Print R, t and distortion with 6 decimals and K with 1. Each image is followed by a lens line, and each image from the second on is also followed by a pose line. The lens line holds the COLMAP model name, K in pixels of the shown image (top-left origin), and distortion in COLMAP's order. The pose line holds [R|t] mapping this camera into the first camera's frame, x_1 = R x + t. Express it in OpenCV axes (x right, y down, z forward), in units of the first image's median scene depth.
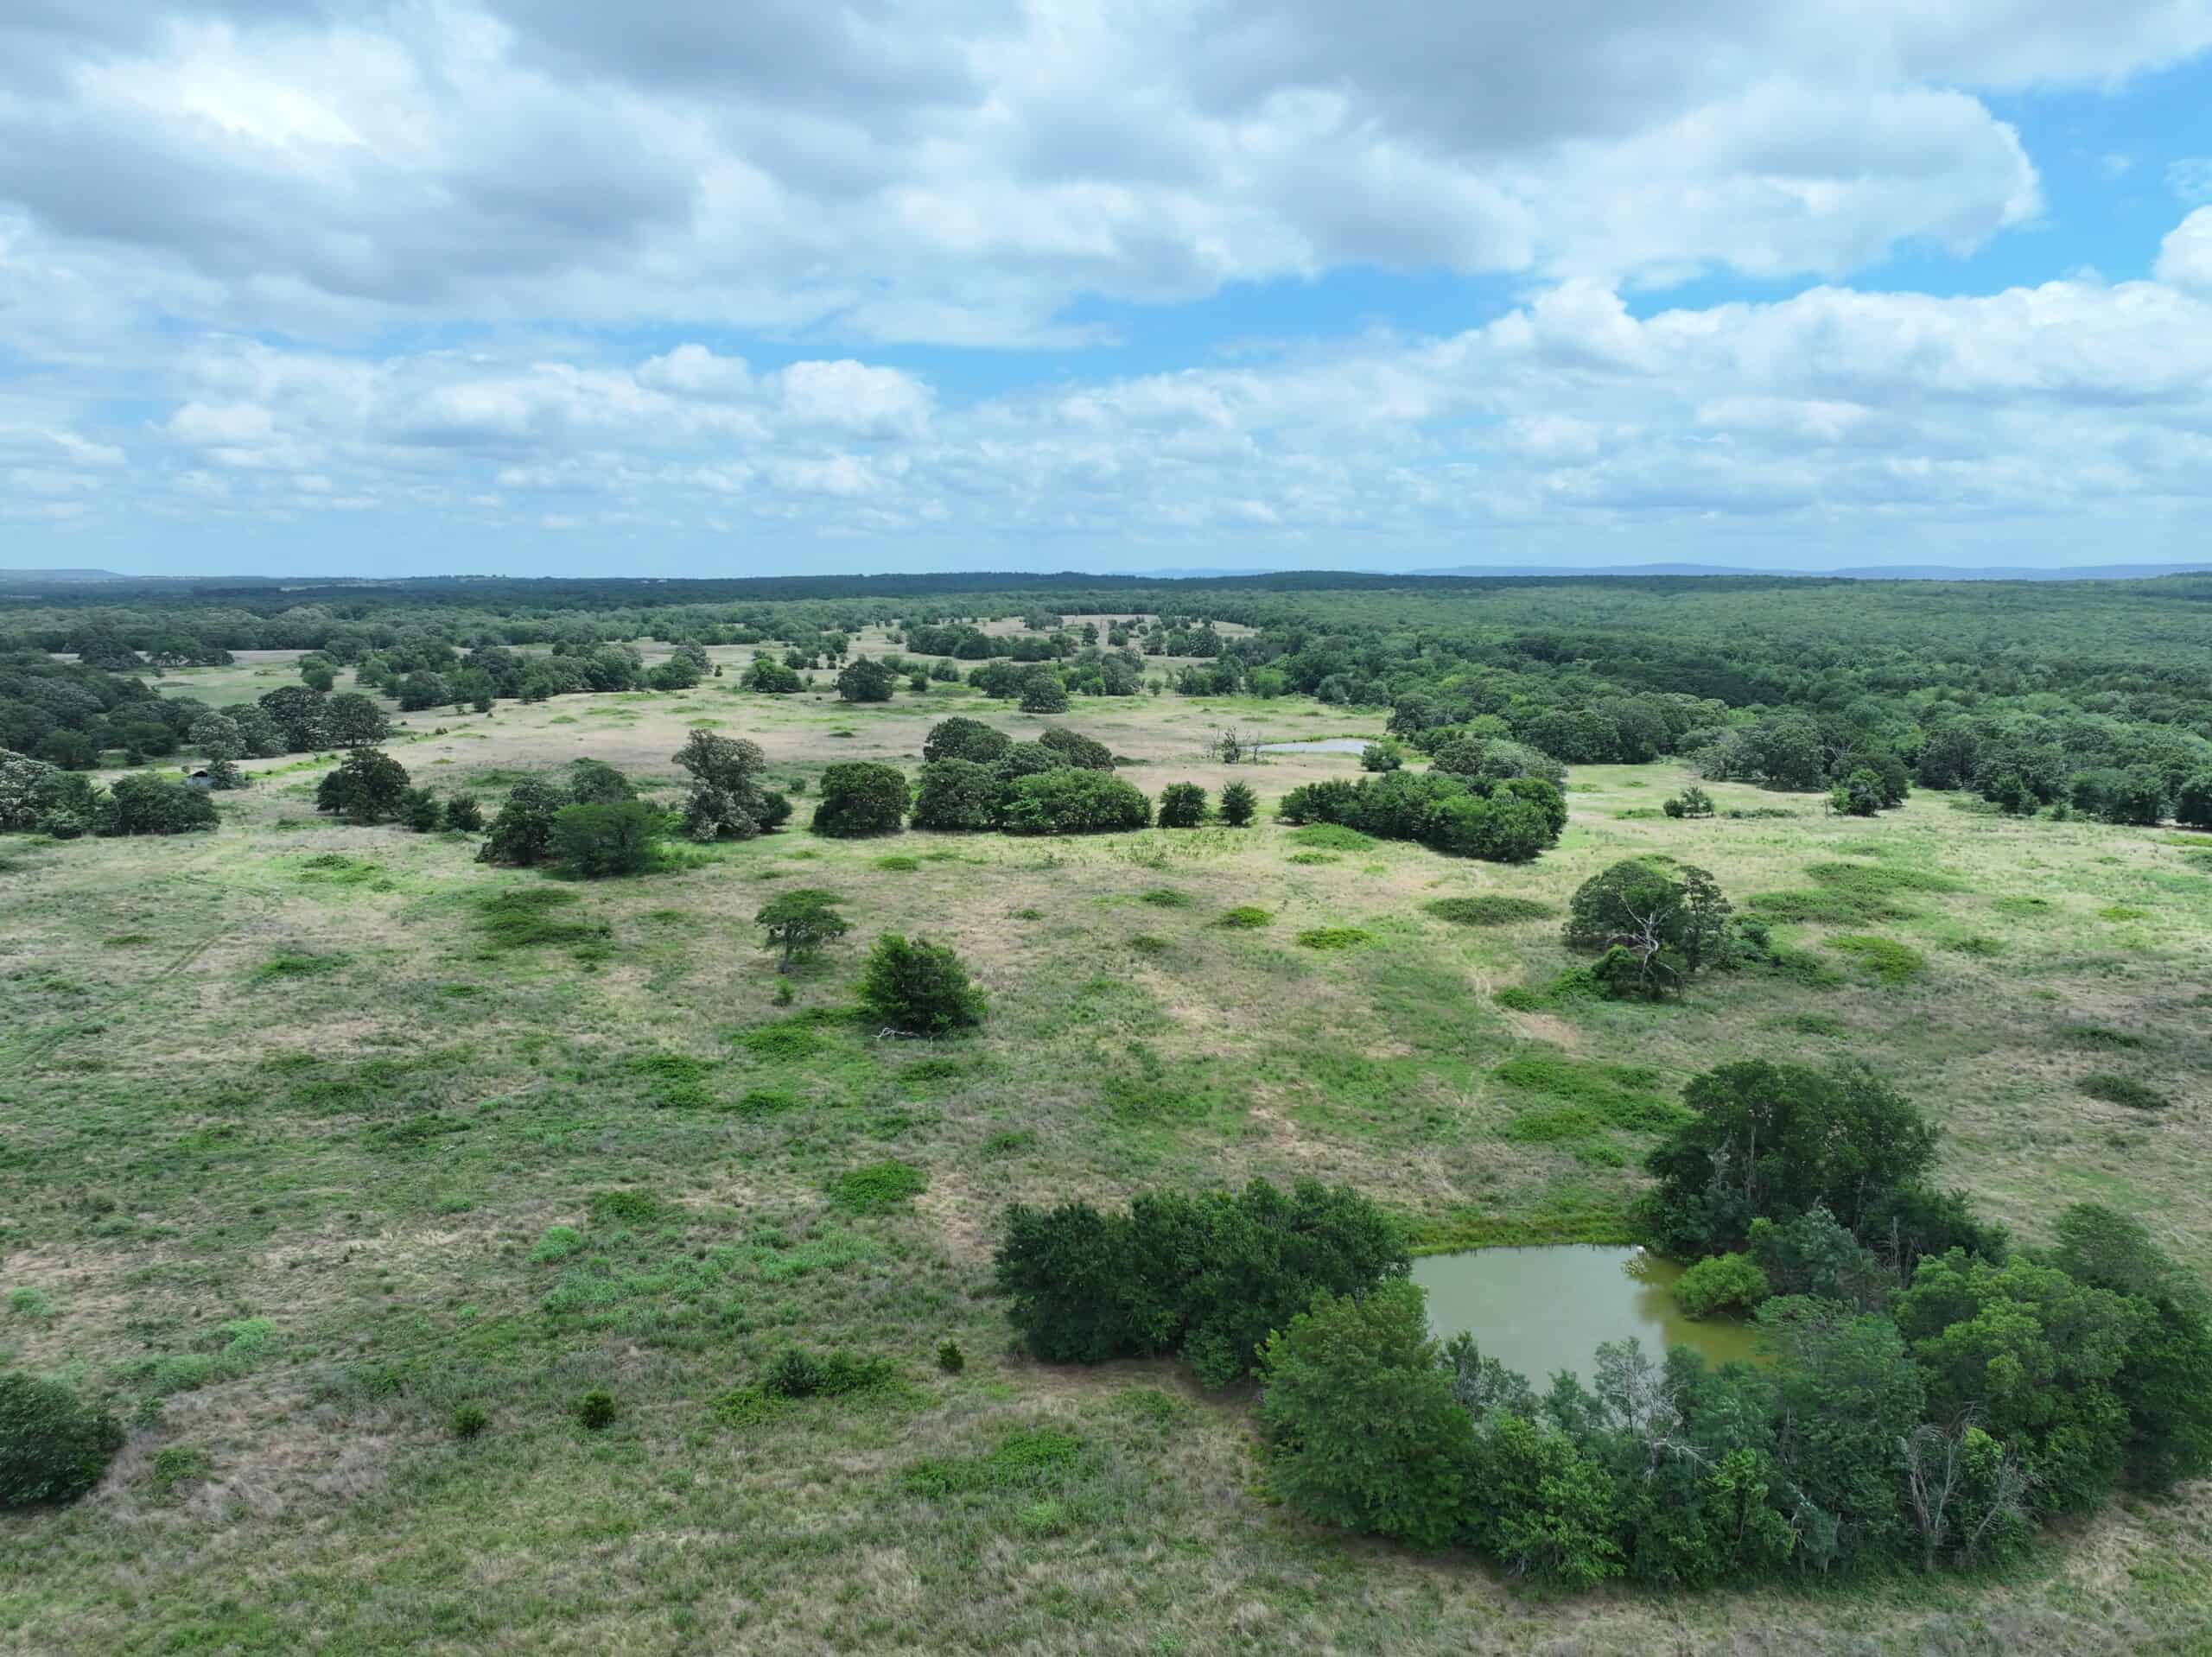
lens RADIAL K [[1536.3, 0, 1106.5], [0, 1536.3, 806.8], [0, 0, 1]] dist [0.002206, 0.016561]
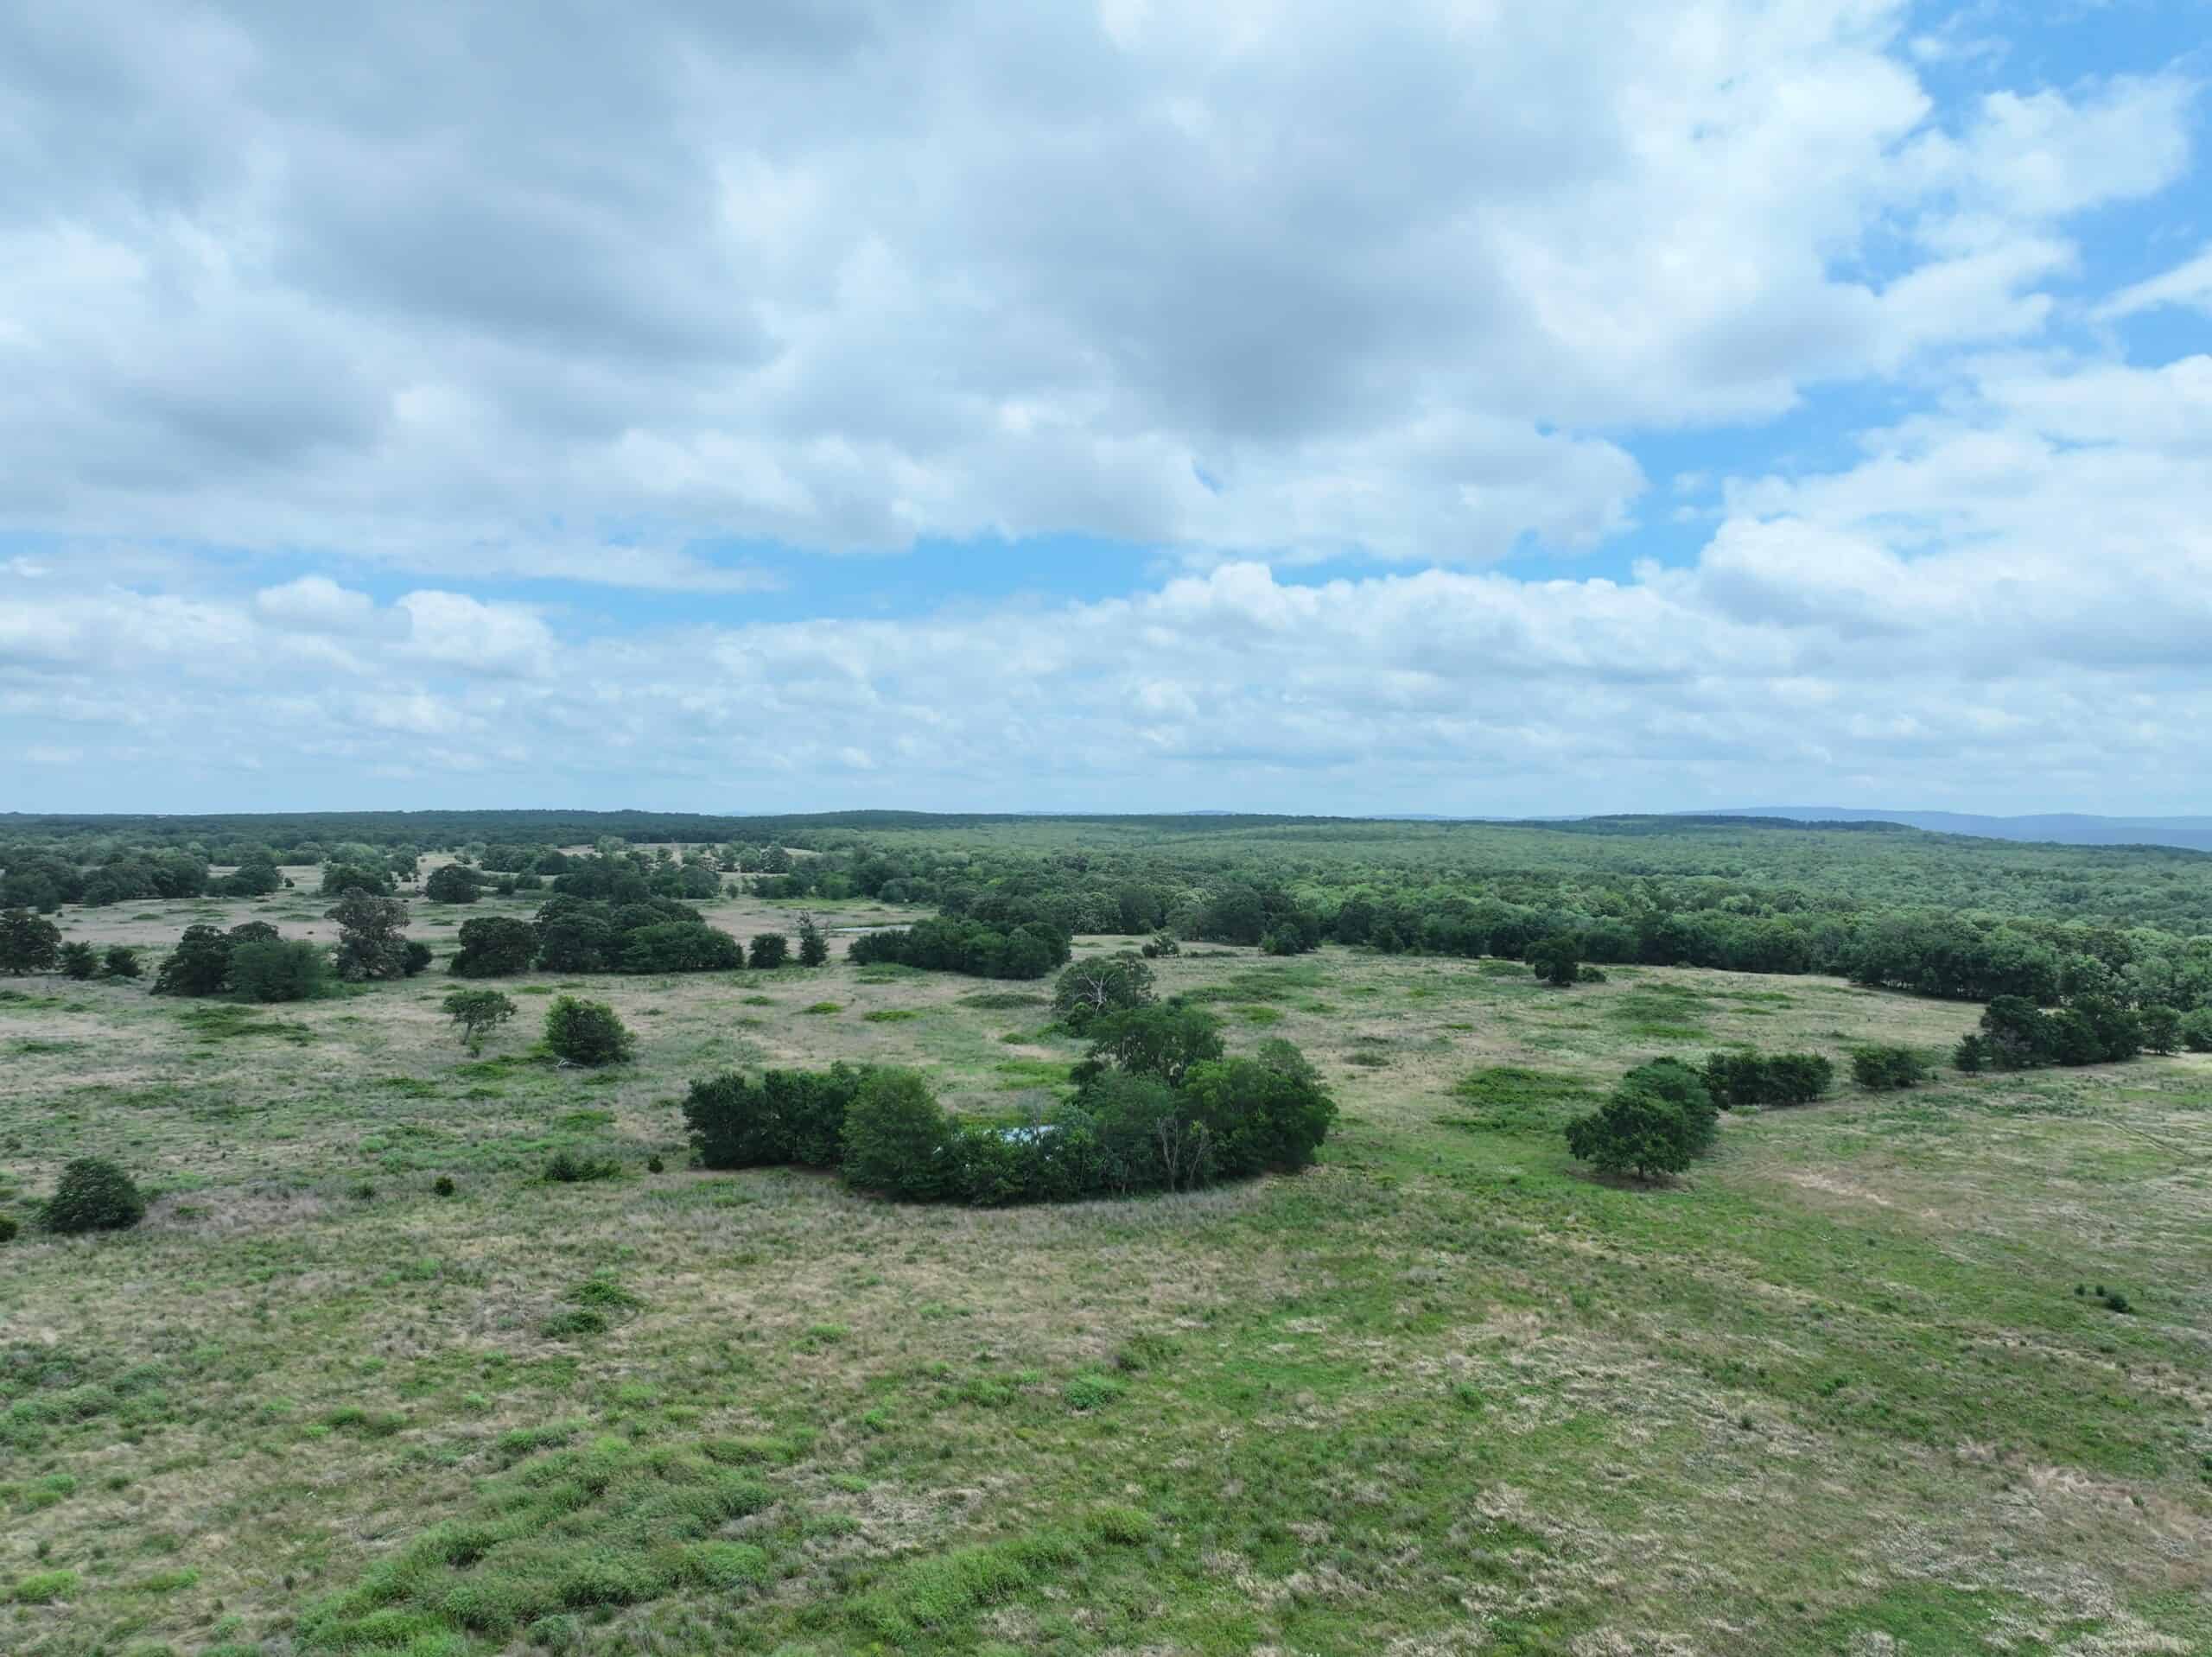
lens RADIAL K [[1536.3, 0, 1106.2], [0, 1536.3, 837.3], [0, 0, 1]] dist [0.002206, 0.016561]
pose [[0.961193, 0.001591, 0.275872, -0.055638], [0.036544, 0.990437, -0.133038, 0.148358], [-0.273445, 0.137956, 0.951943, -0.483236]]
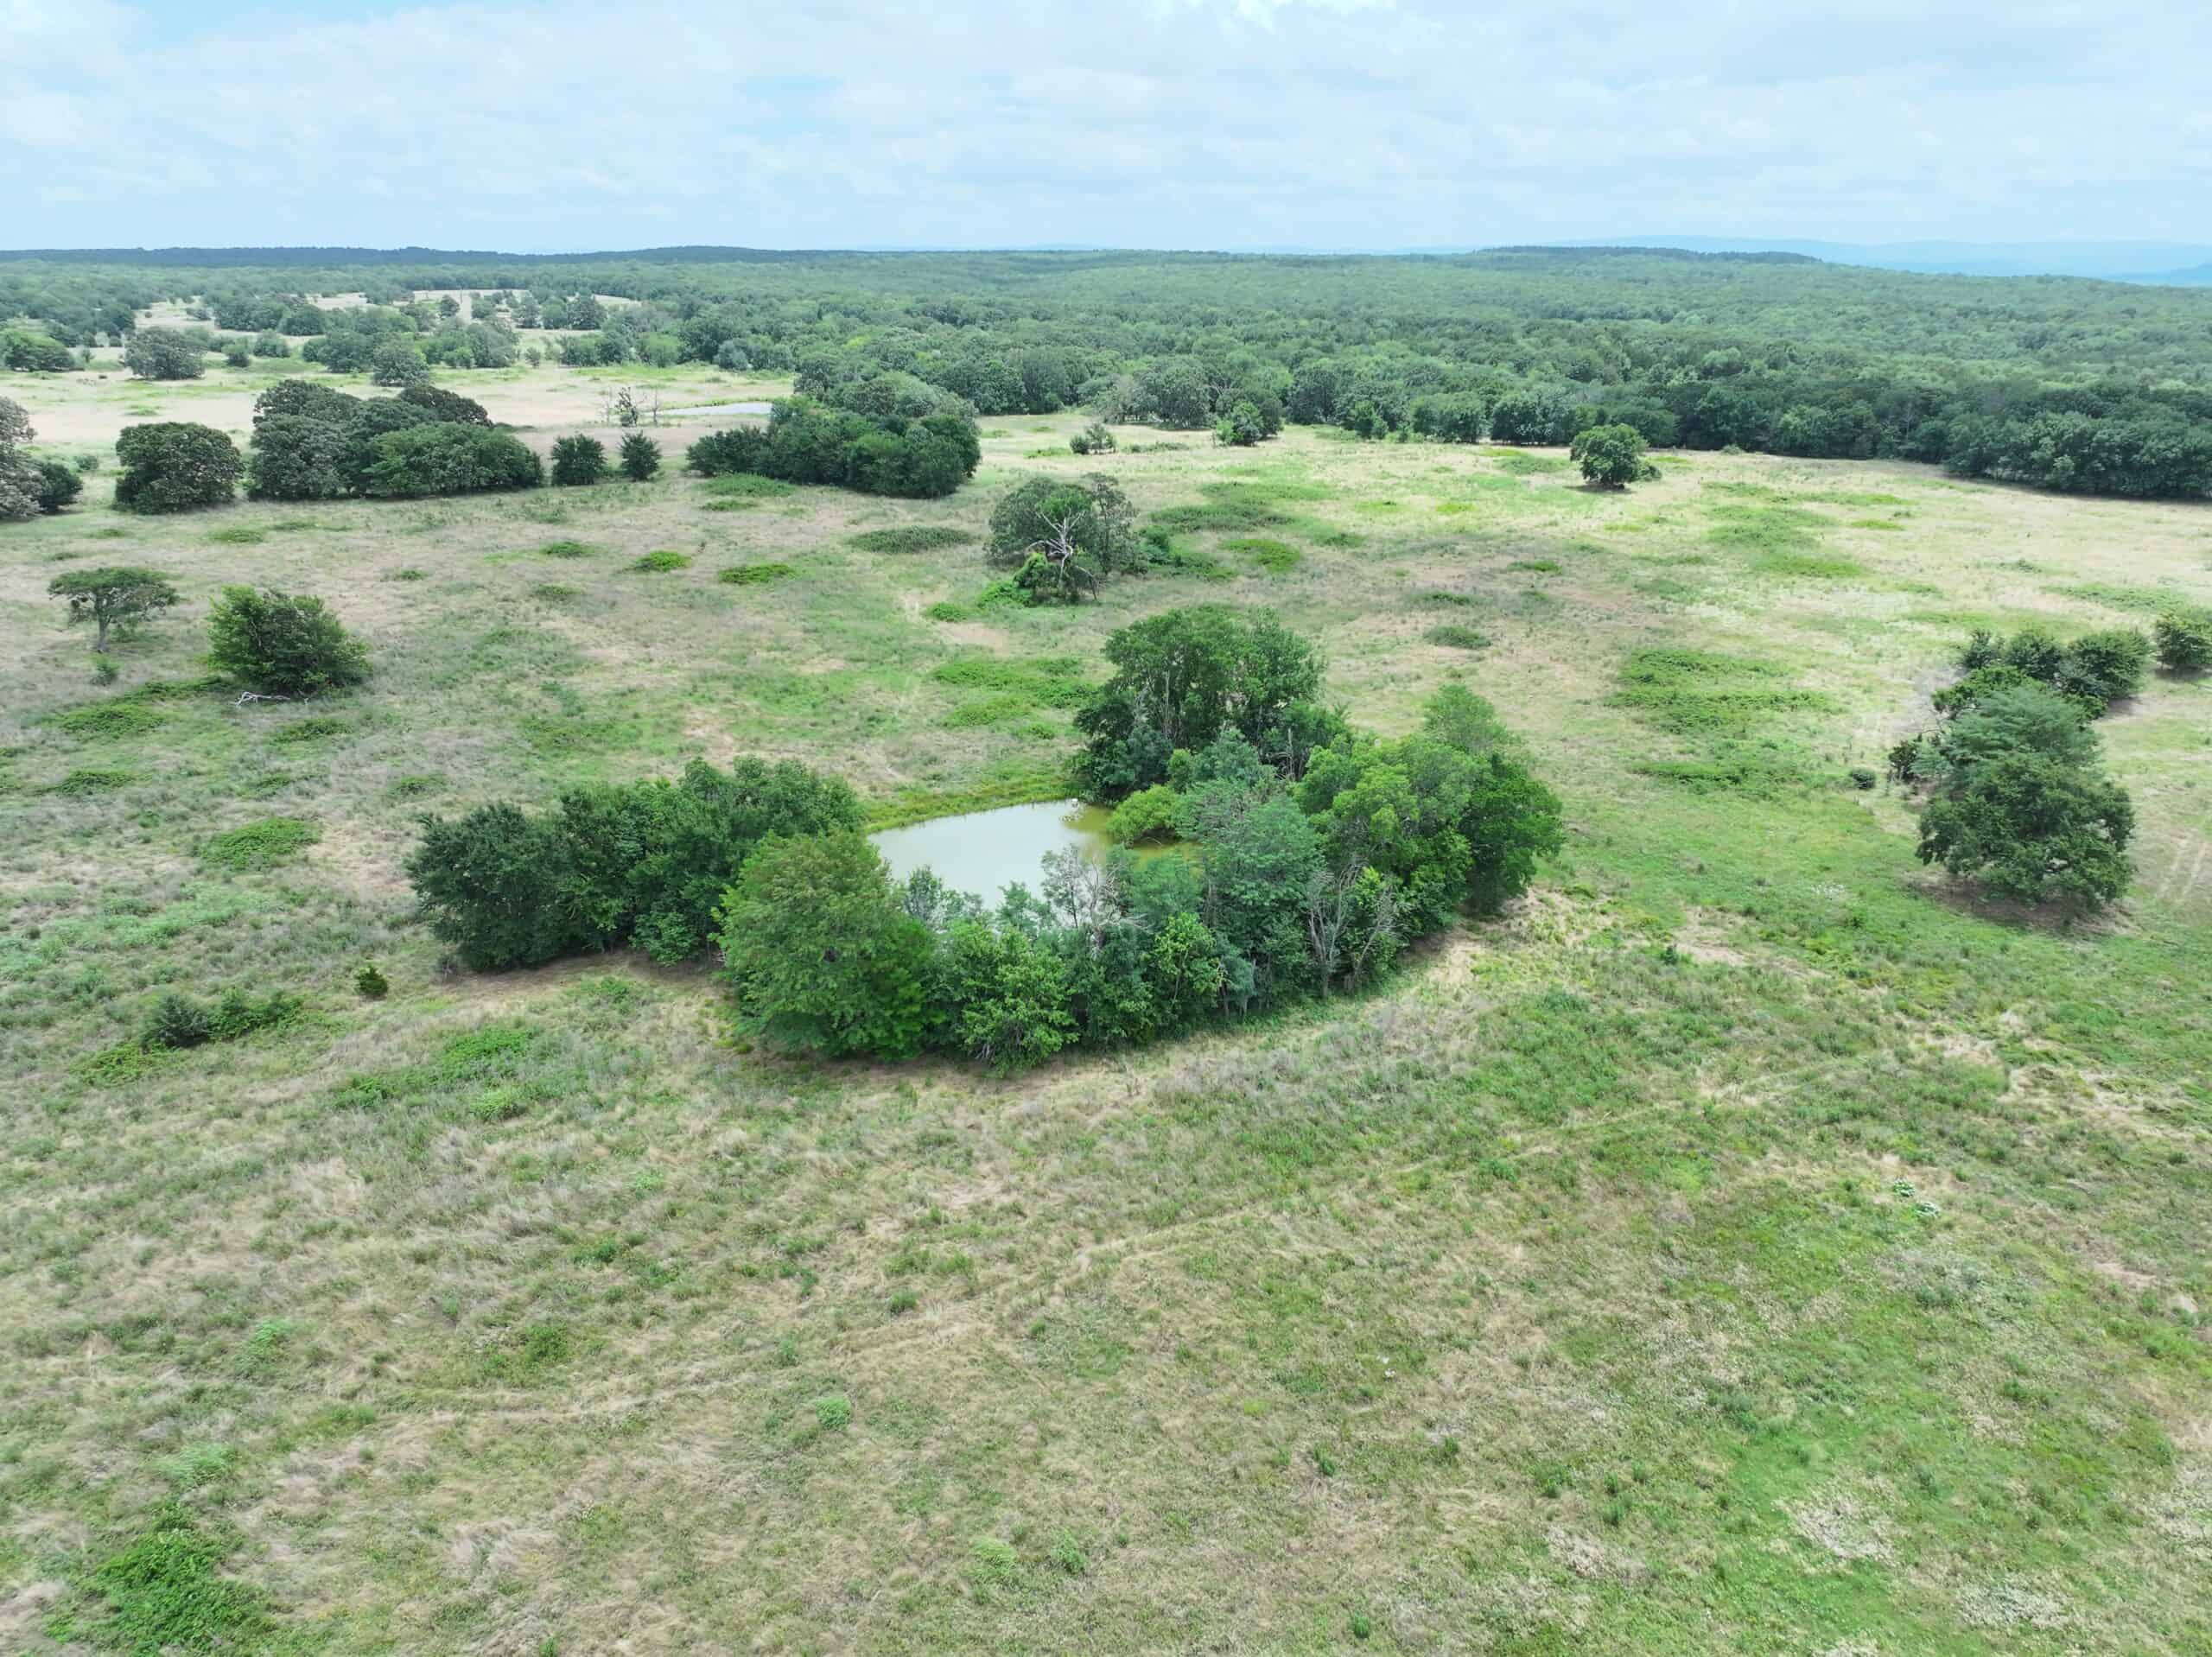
lens RADIAL K [[1536.3, 0, 1089.3], [0, 1536.3, 830.9], [0, 0, 1]] dist [0.002206, 0.016561]
pose [[0.934337, -0.126267, 0.333275, 0.002029], [0.054914, 0.974973, 0.215433, 0.059402], [-0.352136, -0.182985, 0.917887, 0.019051]]
